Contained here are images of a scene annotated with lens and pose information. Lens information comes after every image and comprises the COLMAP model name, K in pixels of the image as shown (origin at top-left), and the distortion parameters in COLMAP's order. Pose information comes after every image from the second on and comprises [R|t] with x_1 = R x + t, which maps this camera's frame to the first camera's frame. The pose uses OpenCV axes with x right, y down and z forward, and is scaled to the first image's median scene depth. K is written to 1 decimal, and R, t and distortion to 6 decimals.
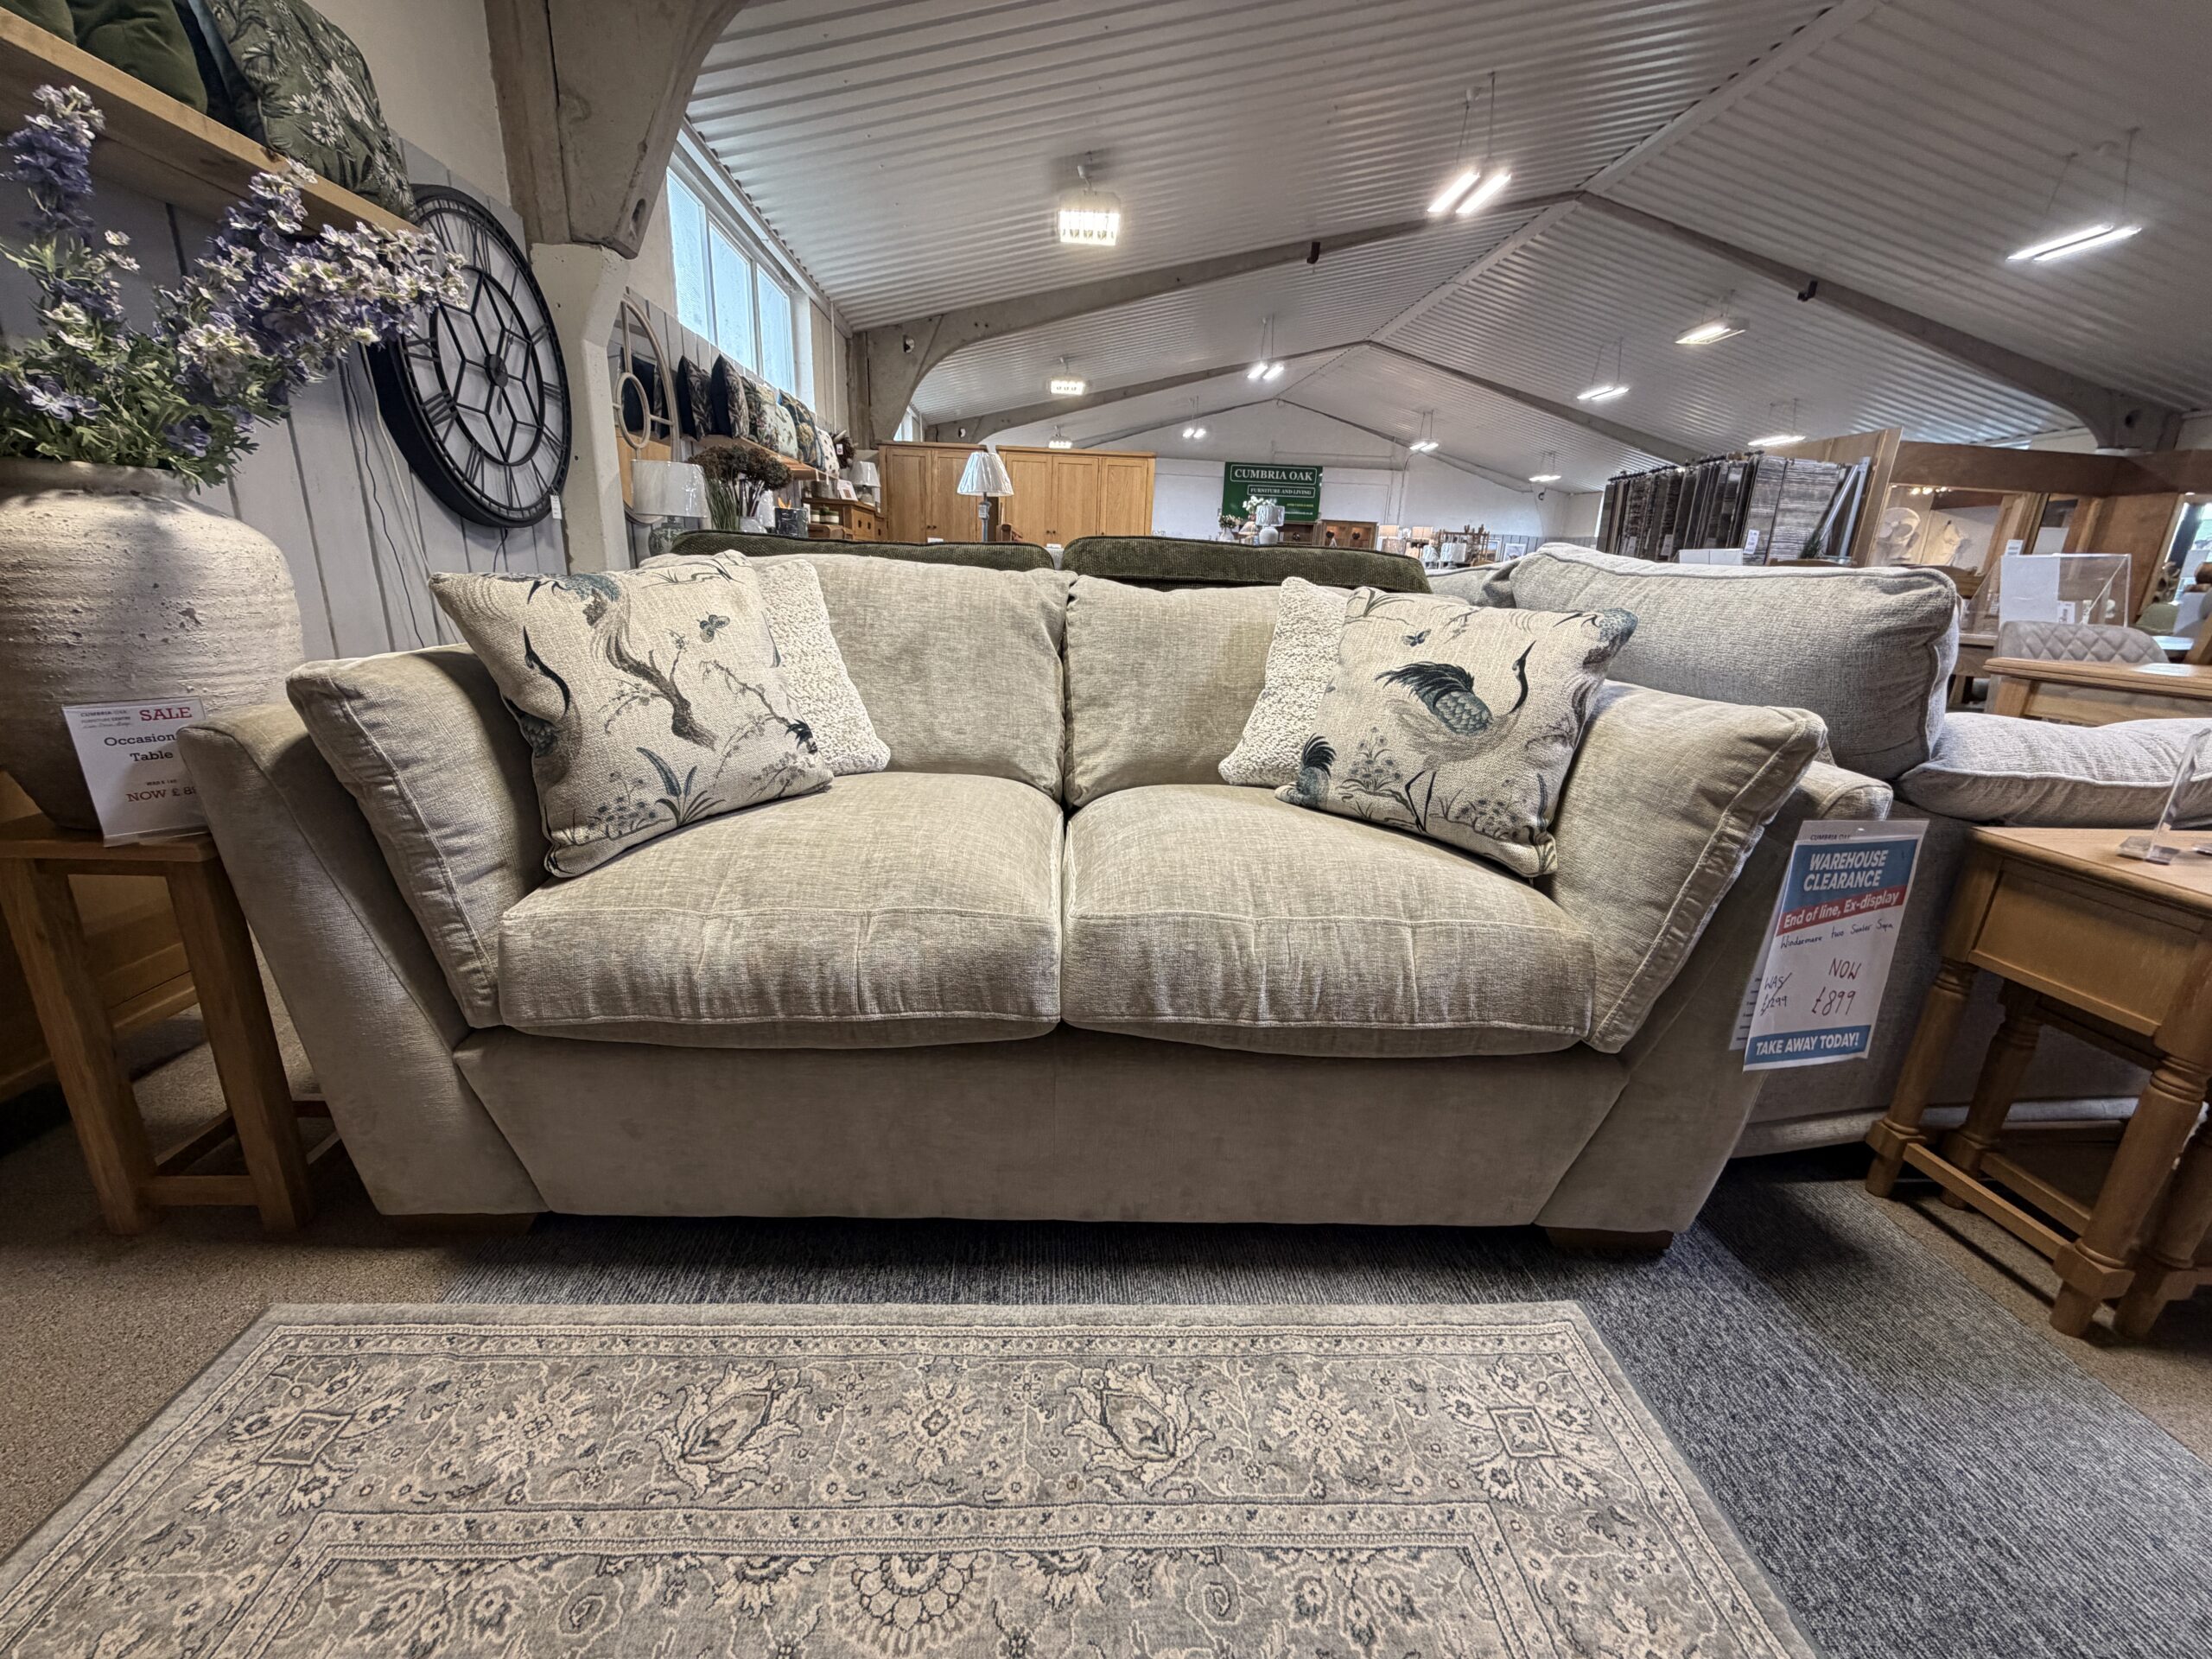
lens RADIAL K [[891.6, 0, 1089.3], [0, 891.6, 827.3], [0, 0, 1]] dist [0.000484, -0.000481]
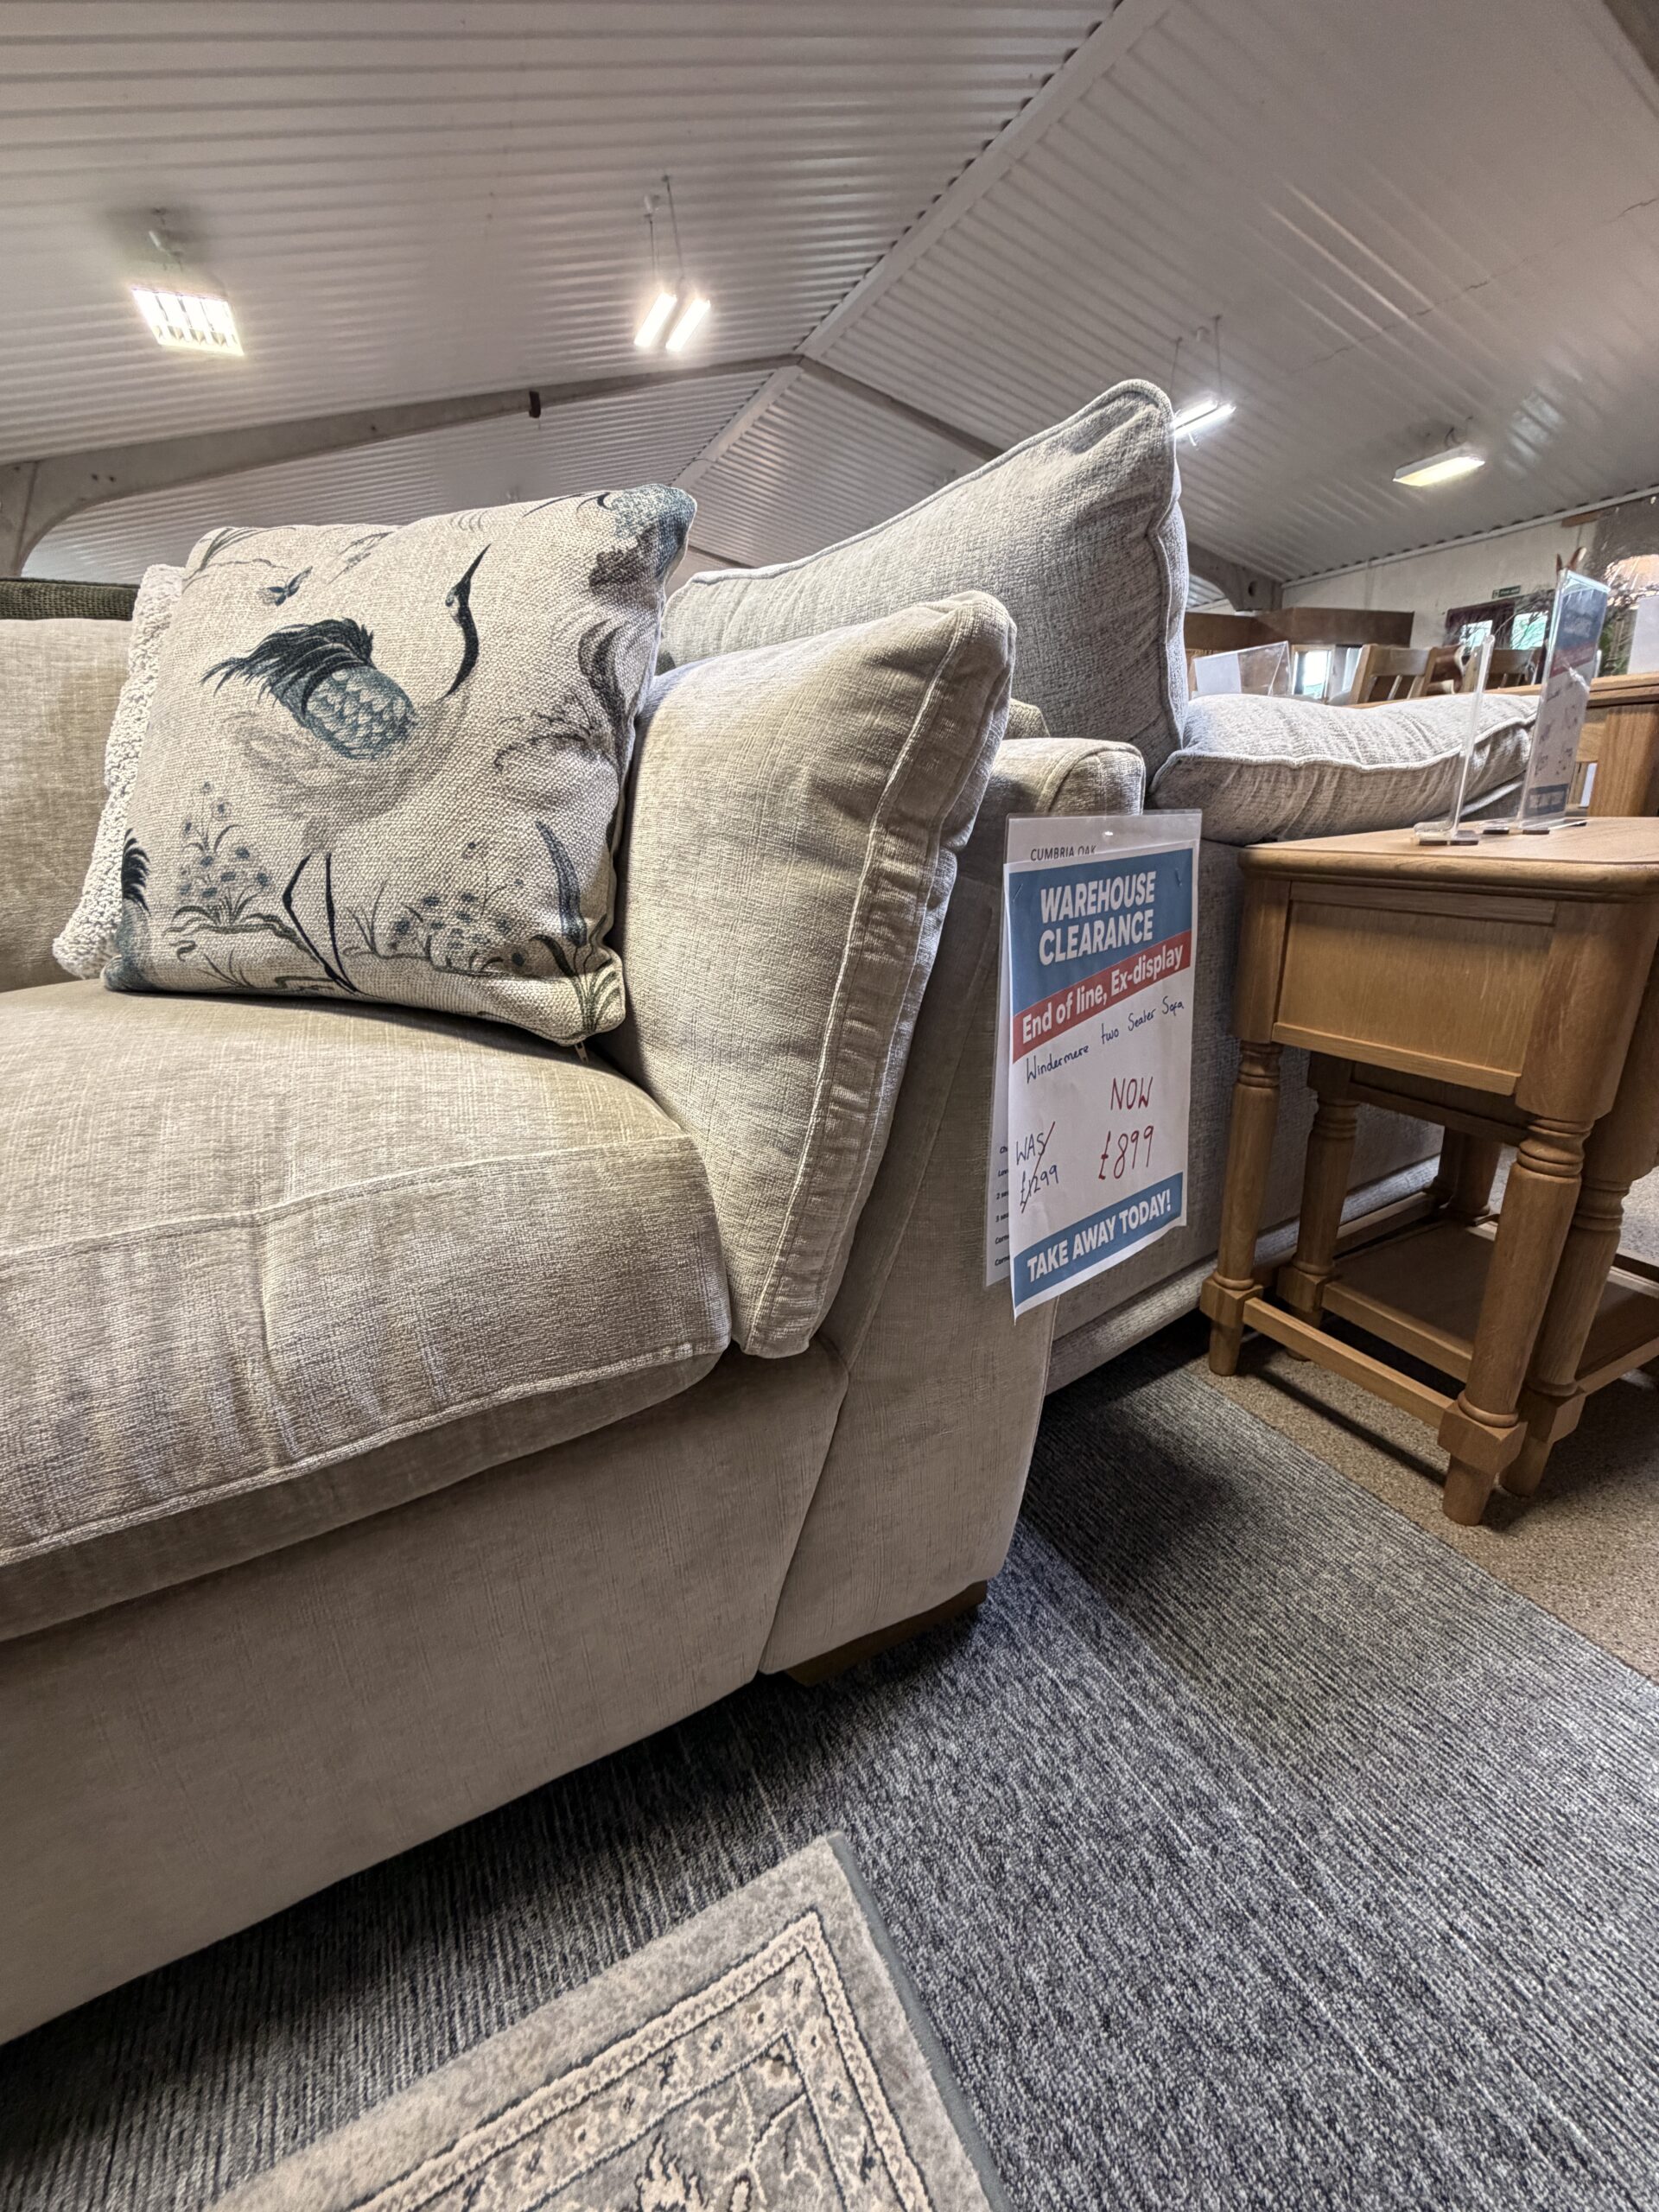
lens RADIAL K [[891.6, 0, 834.5], [0, 891.6, 1097.0], [0, 0, 1]] dist [0.000484, -0.000481]
pose [[0.908806, -0.216679, 0.356542, 0.450001], [0.199940, 0.976232, 0.083643, 0.072248], [-0.366192, -0.004728, 0.930527, 0.514895]]
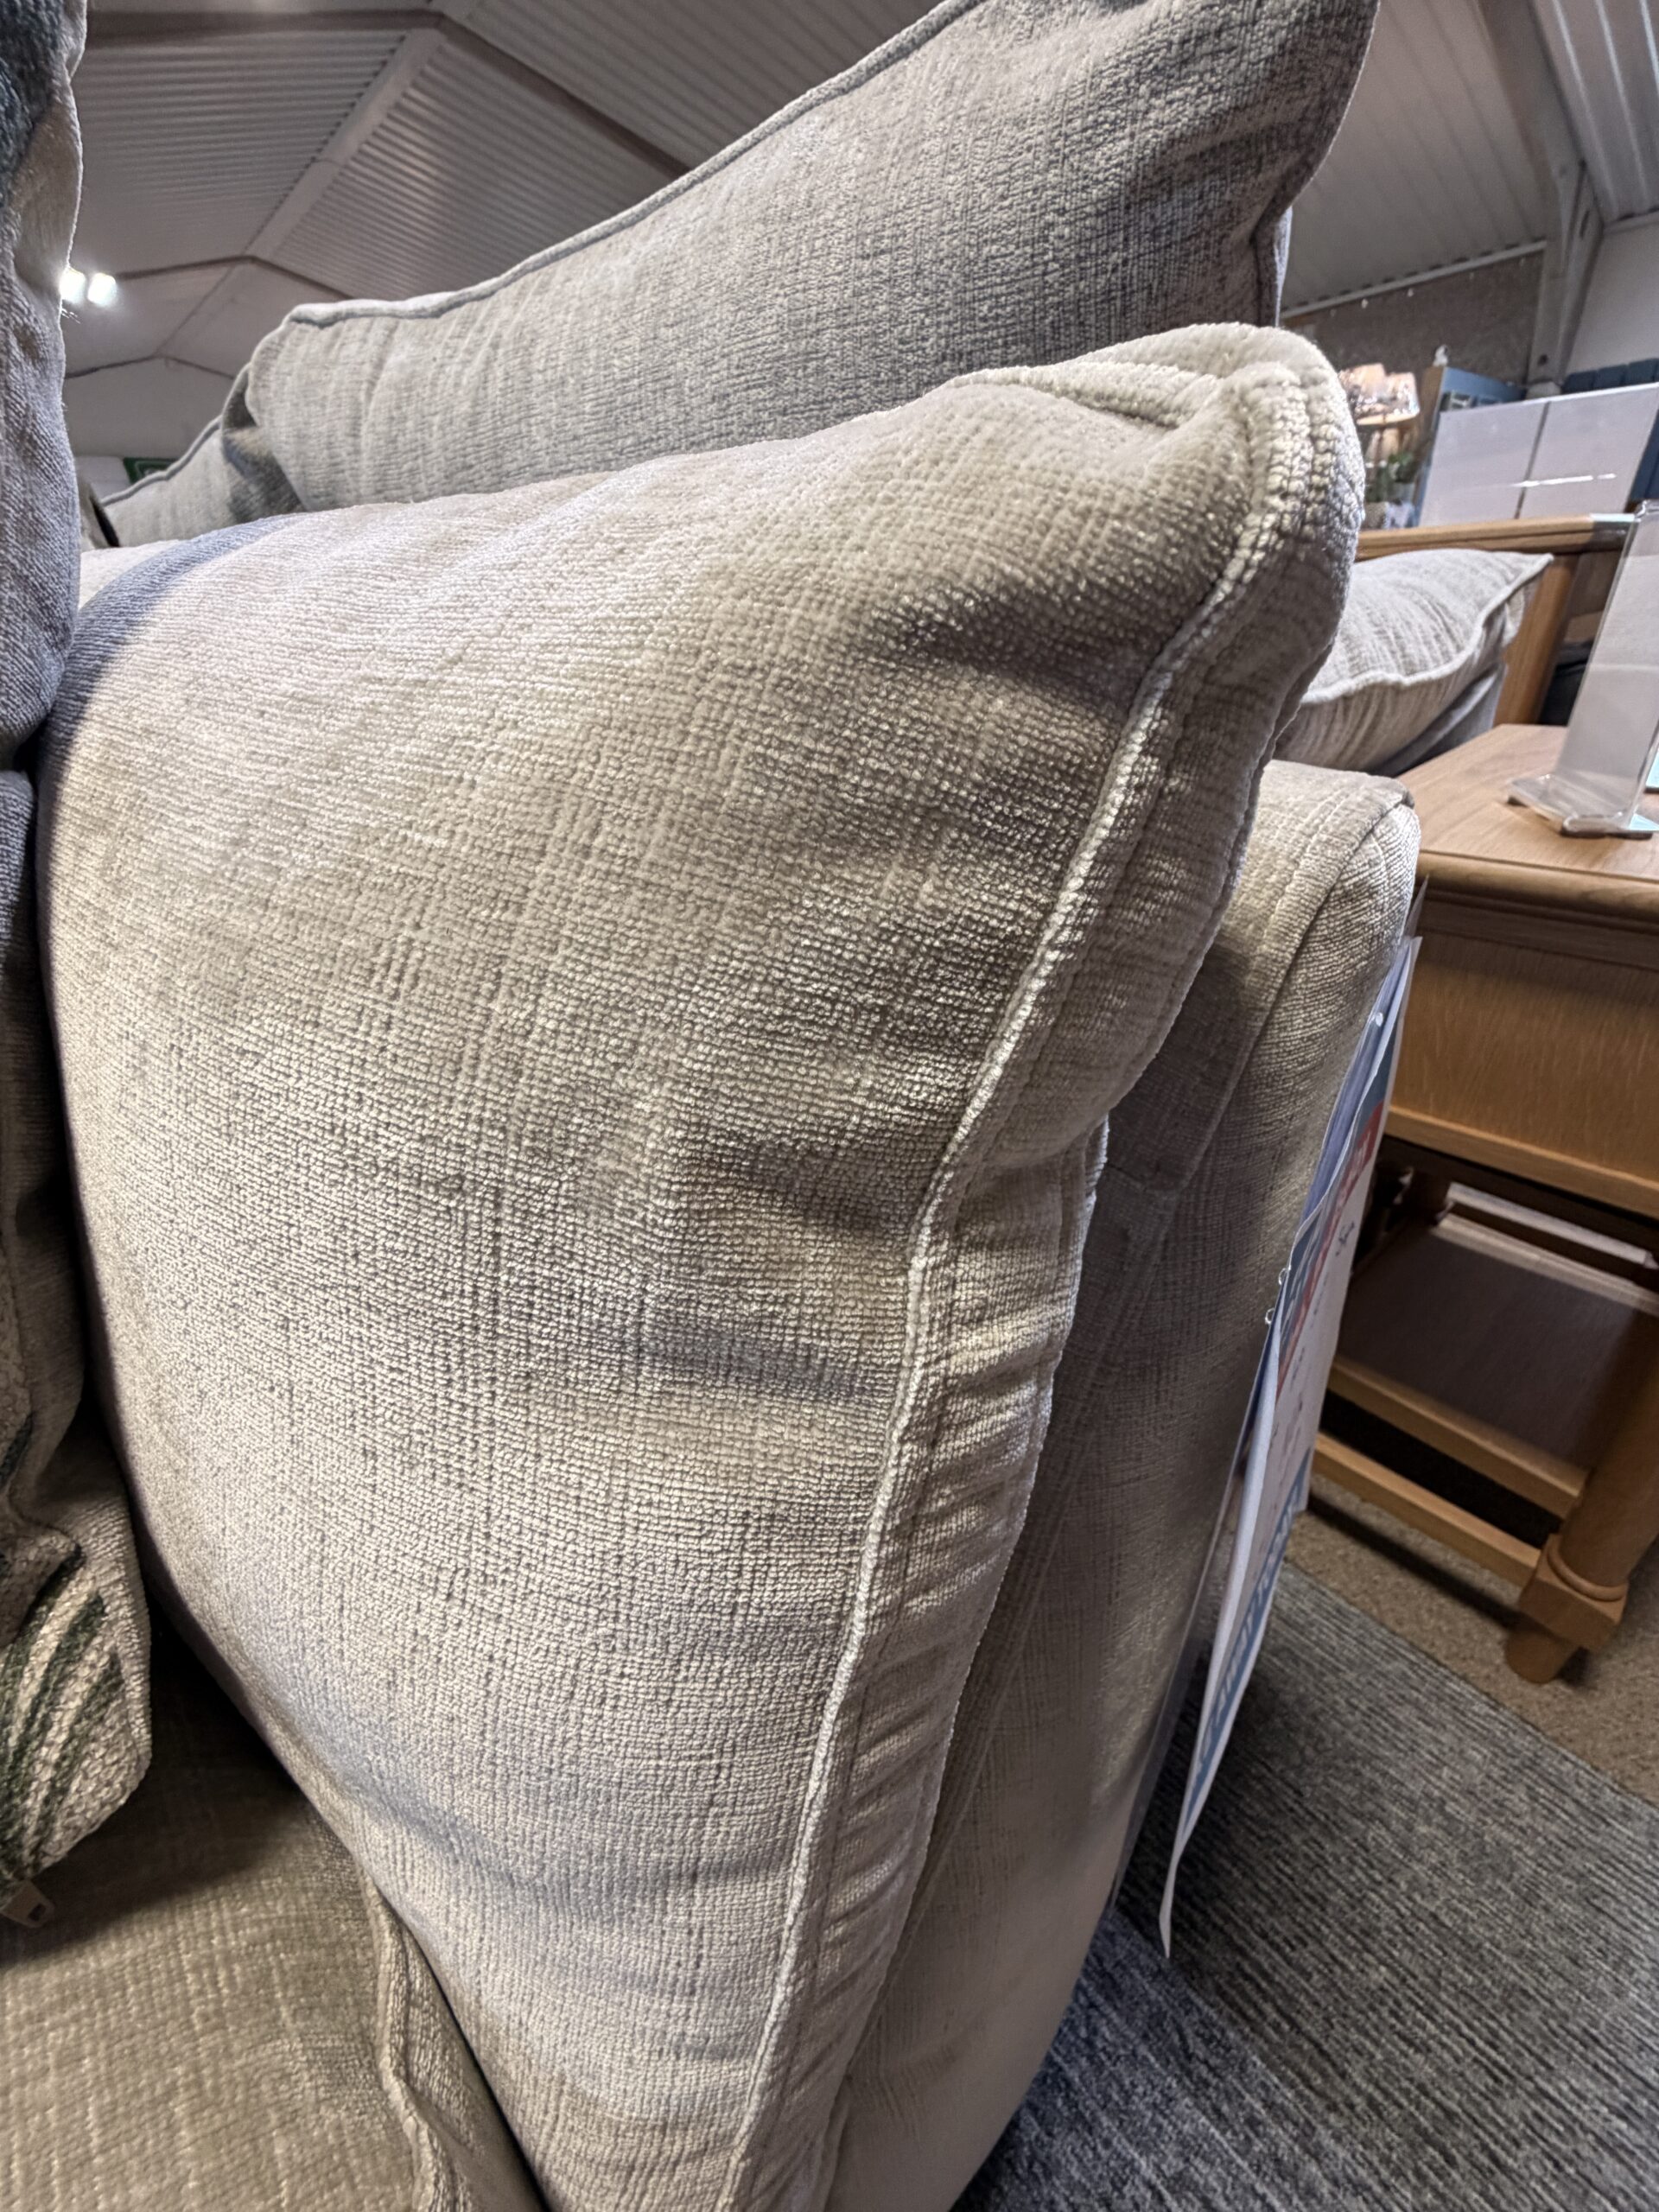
lens RADIAL K [[891.6, 0, 834.5], [0, 891.6, 1097.0], [0, 0, 1]] dist [0.000484, -0.000481]
pose [[0.771646, -0.385301, 0.506068, 0.586777], [0.263131, 0.917740, 0.297515, -0.074336], [-0.579072, -0.096414, 0.809556, 0.820788]]
